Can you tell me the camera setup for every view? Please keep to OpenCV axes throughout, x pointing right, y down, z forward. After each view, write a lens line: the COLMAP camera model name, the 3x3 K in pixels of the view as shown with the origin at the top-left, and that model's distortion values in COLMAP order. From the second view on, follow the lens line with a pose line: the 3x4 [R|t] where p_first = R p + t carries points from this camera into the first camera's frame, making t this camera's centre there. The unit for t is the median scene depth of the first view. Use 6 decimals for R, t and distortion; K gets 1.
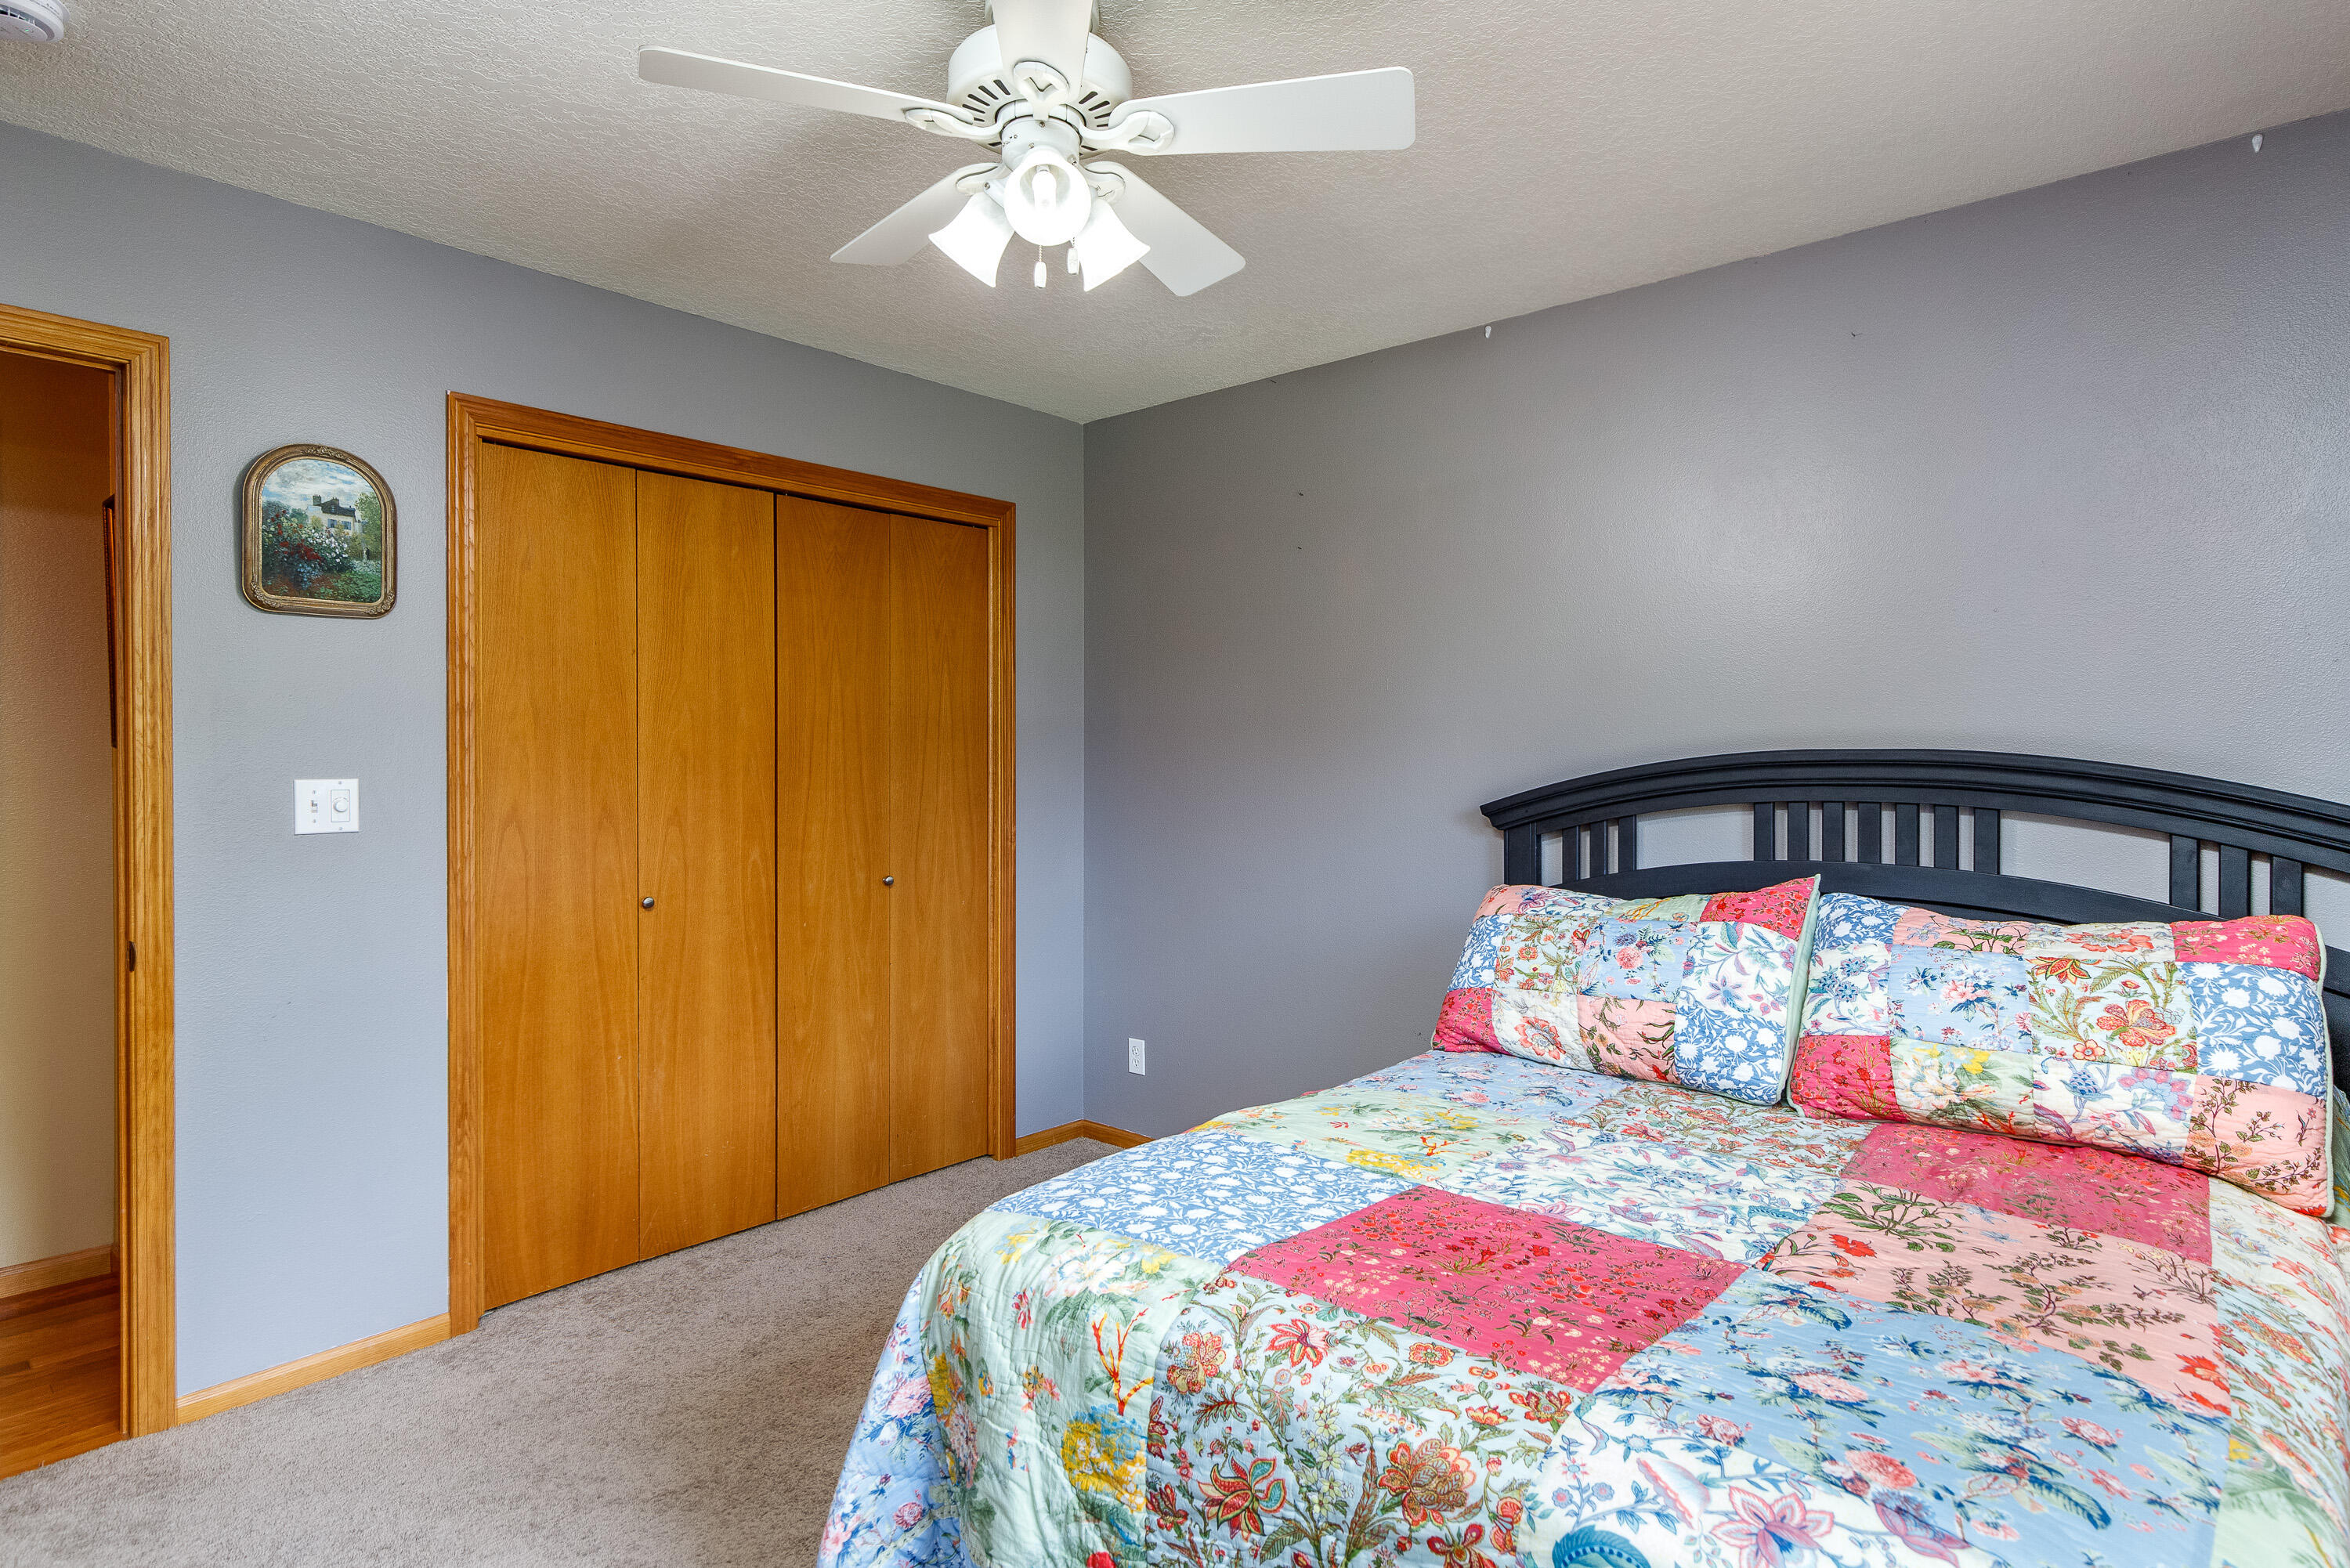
lens RADIAL K [[1227.3, 0, 1181.3], [0, 1227.3, 778.9], [0, 0, 1]] dist [0.002119, 0.000715]
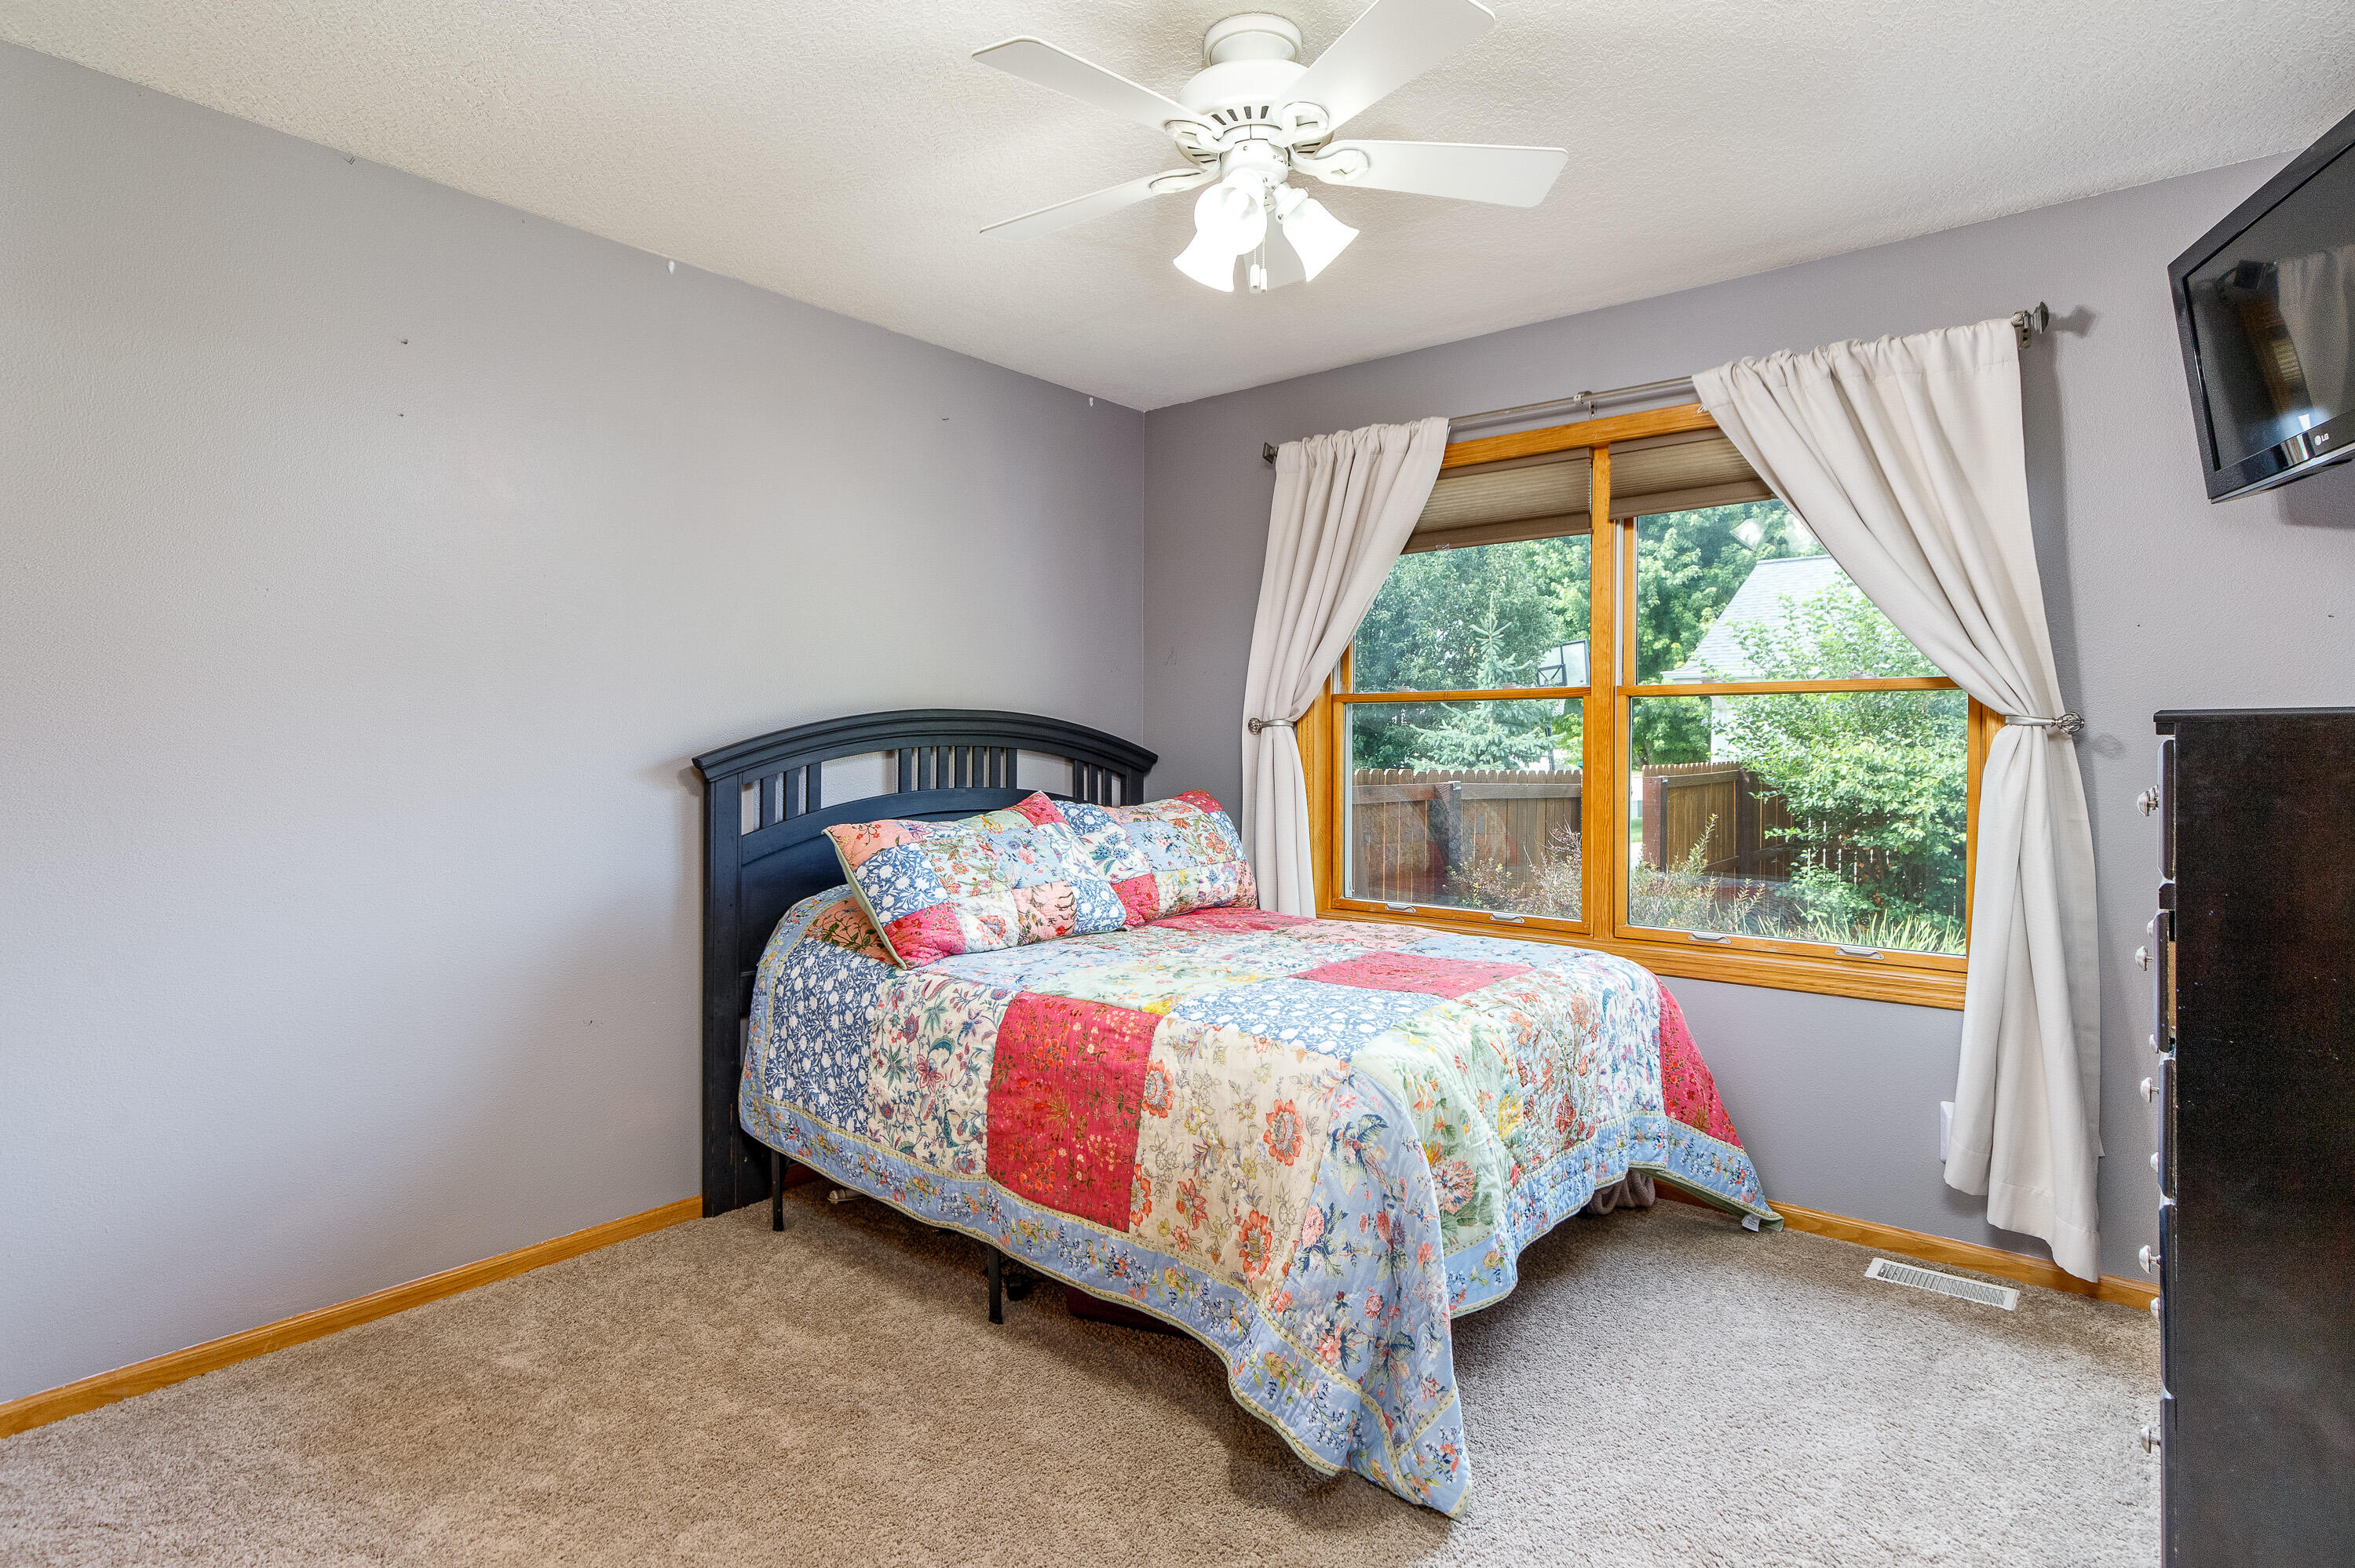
lens RADIAL K [[1229.8, 0, 1187.3], [0, 1229.8, 769.7], [0, 0, 1]] dist [0.002119, 0.000715]
pose [[-0.022097, -0.024835, 0.999447, -1.029055], [0.016725, 0.999542, 0.025207, 0.018336], [-0.999616, 0.017272, -0.021672, 0.872369]]
